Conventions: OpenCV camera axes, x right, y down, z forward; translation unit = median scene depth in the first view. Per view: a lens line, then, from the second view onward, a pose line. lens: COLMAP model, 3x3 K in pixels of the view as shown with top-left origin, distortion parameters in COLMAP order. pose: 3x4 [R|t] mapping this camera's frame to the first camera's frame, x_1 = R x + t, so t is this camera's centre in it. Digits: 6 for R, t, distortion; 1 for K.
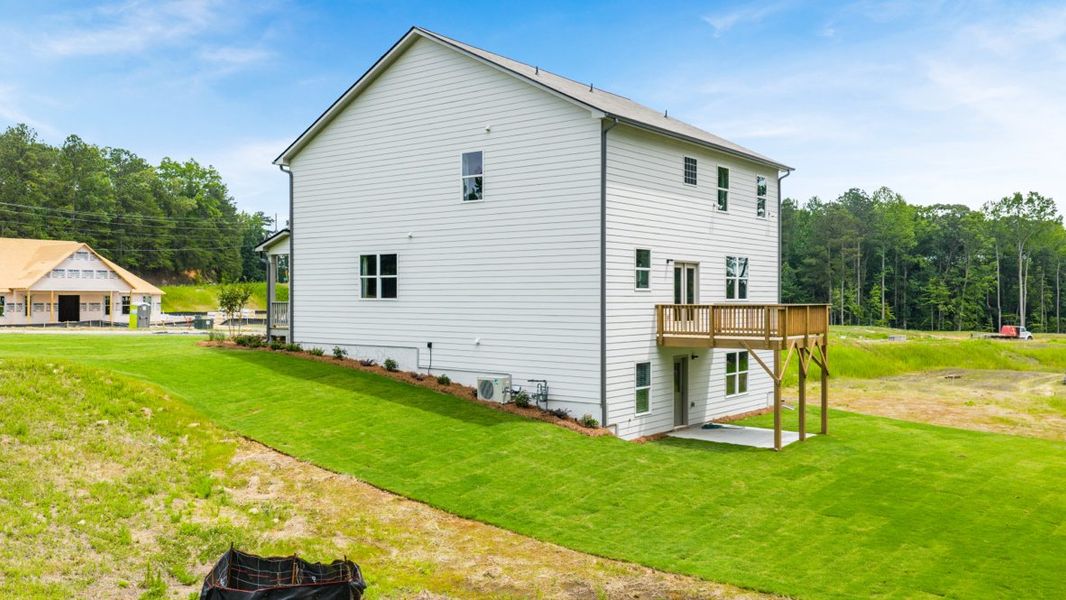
lens RADIAL K [[891.5, 0, 533.0], [0, 891.5, 300.0], [0, 0, 1]] dist [0.001108, -0.000046]
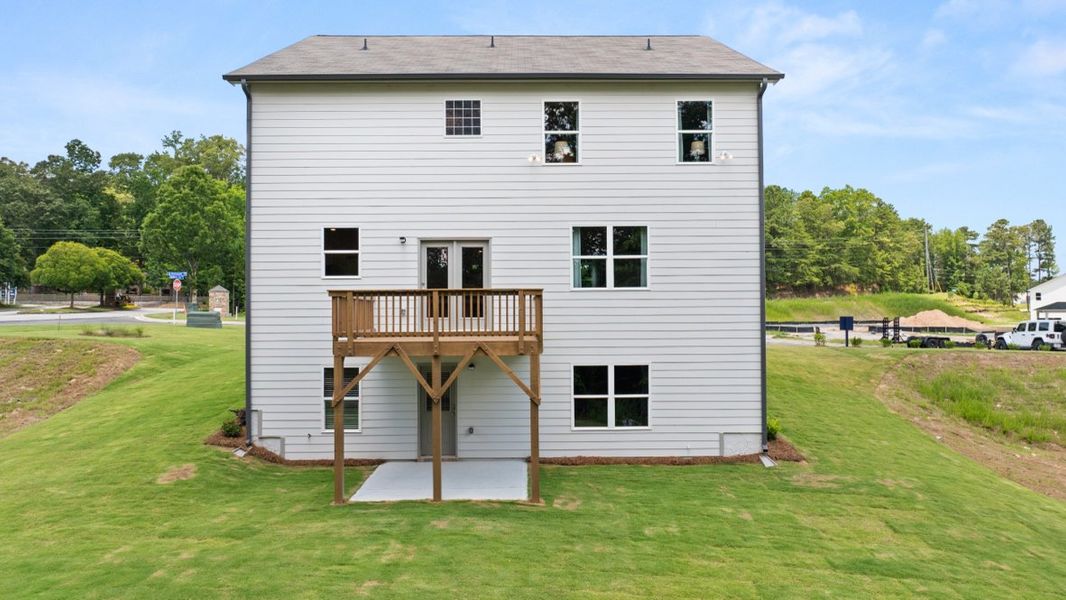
lens RADIAL K [[758.5, 0, 533.0], [0, 758.5, 300.0], [0, 0, 1]] dist [-0.000878, -0.000057]
pose [[0.630478, -0.021846, -0.775900, 0.700250], [0.007177, 0.999725, -0.022317, 0.023215], [0.776174, 0.008501, 0.630461, 0.639805]]
